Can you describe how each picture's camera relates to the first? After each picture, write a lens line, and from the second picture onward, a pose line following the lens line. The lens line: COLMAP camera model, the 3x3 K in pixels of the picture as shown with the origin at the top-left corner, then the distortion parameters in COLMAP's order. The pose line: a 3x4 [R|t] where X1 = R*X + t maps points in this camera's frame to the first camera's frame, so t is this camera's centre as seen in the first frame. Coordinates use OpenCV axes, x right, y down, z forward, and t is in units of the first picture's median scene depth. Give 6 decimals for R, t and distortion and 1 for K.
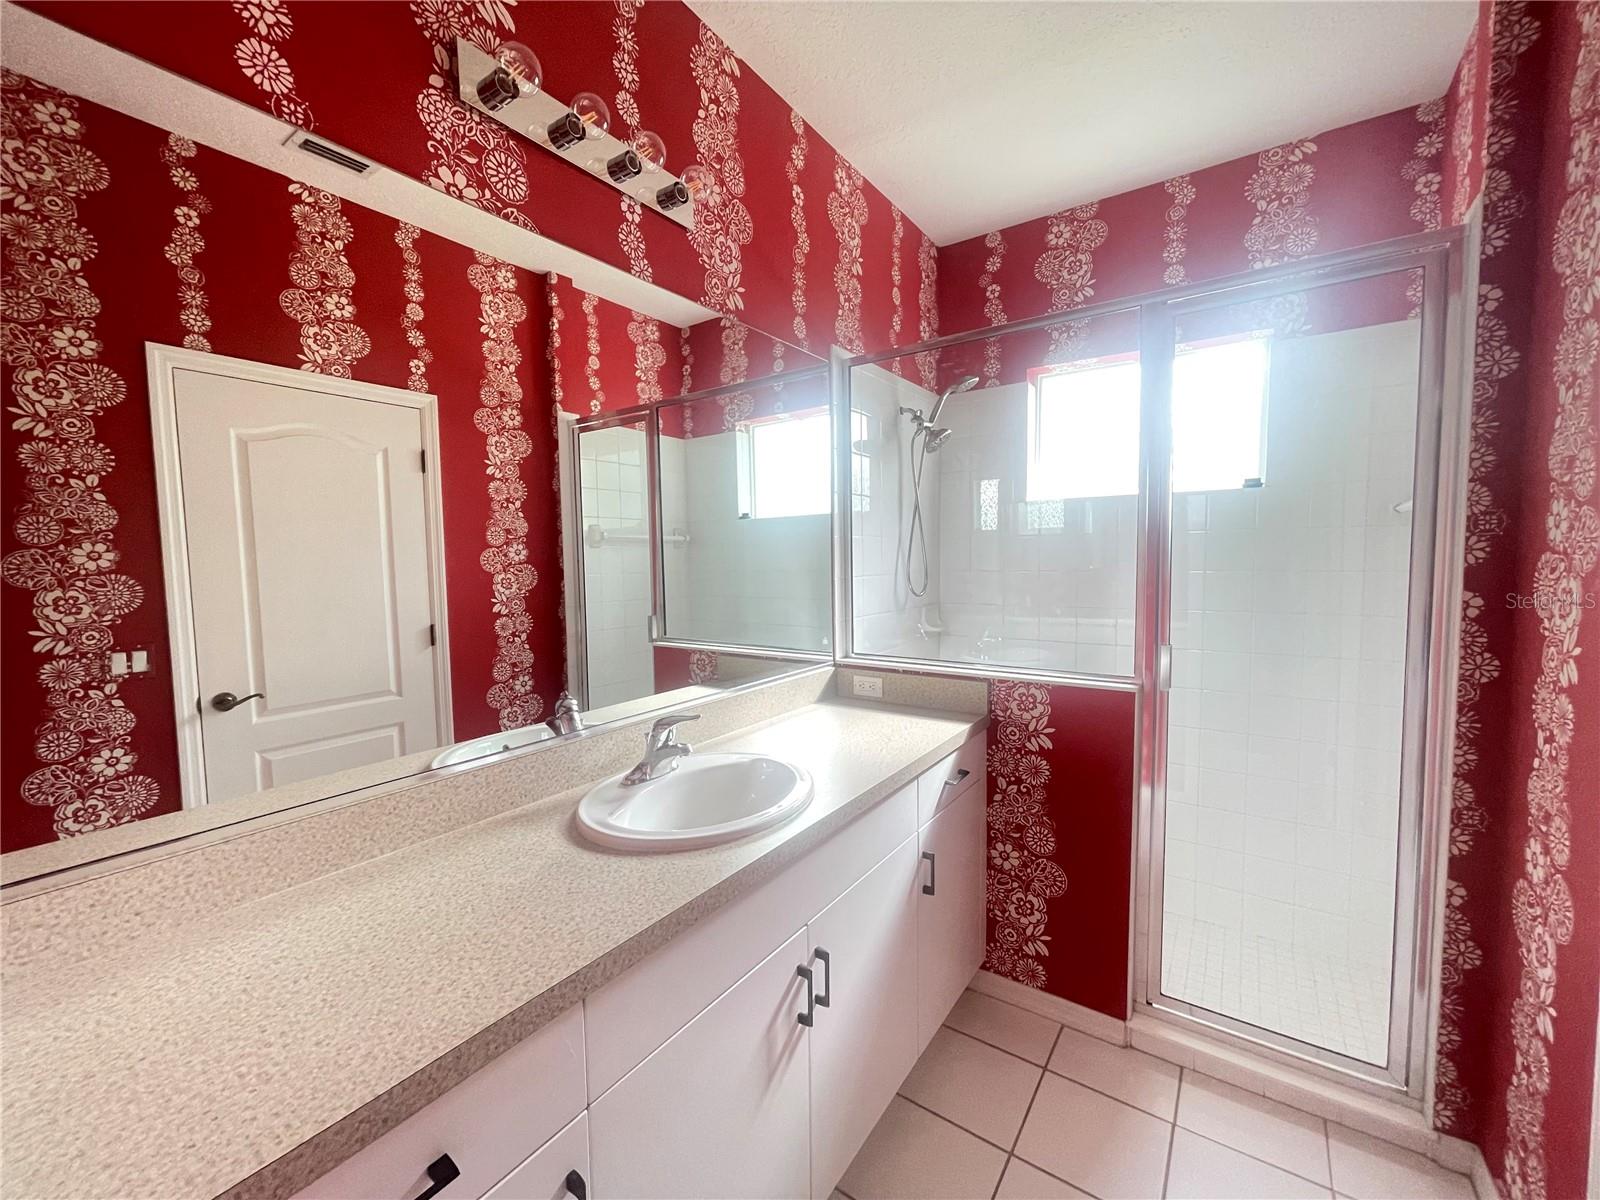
lens RADIAL K [[648.4, 0, 796.9], [0, 648.4, 594.5], [0, 0, 1]] dist [-0.002313, 0.001623]
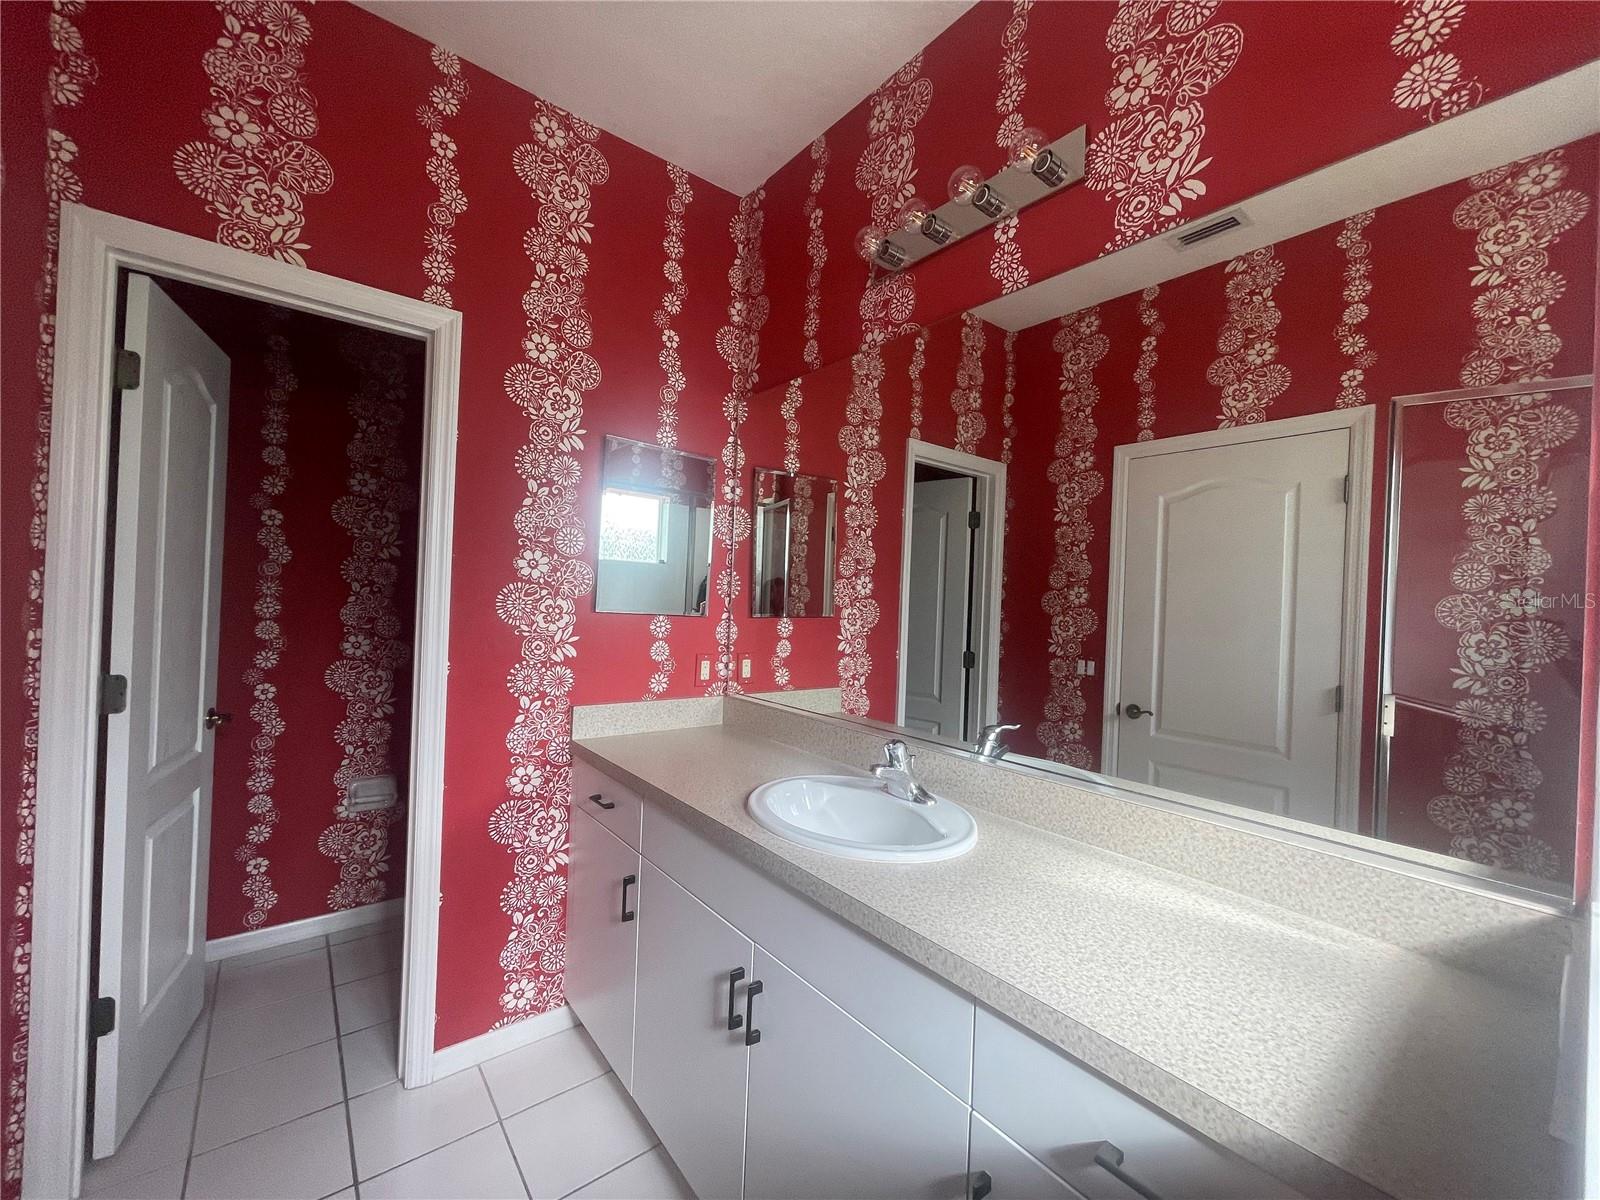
lens RADIAL K [[648.4, 0, 797.5], [0, 648.4, 605.3], [0, 0, 1]] dist [-0.002313, 0.001623]
pose [[-0.283715, 0.012205, -0.958831, 0.566361], [-0.089288, 0.995239, 0.039089, -0.035196], [0.954743, 0.096702, -0.281275, 0.762421]]
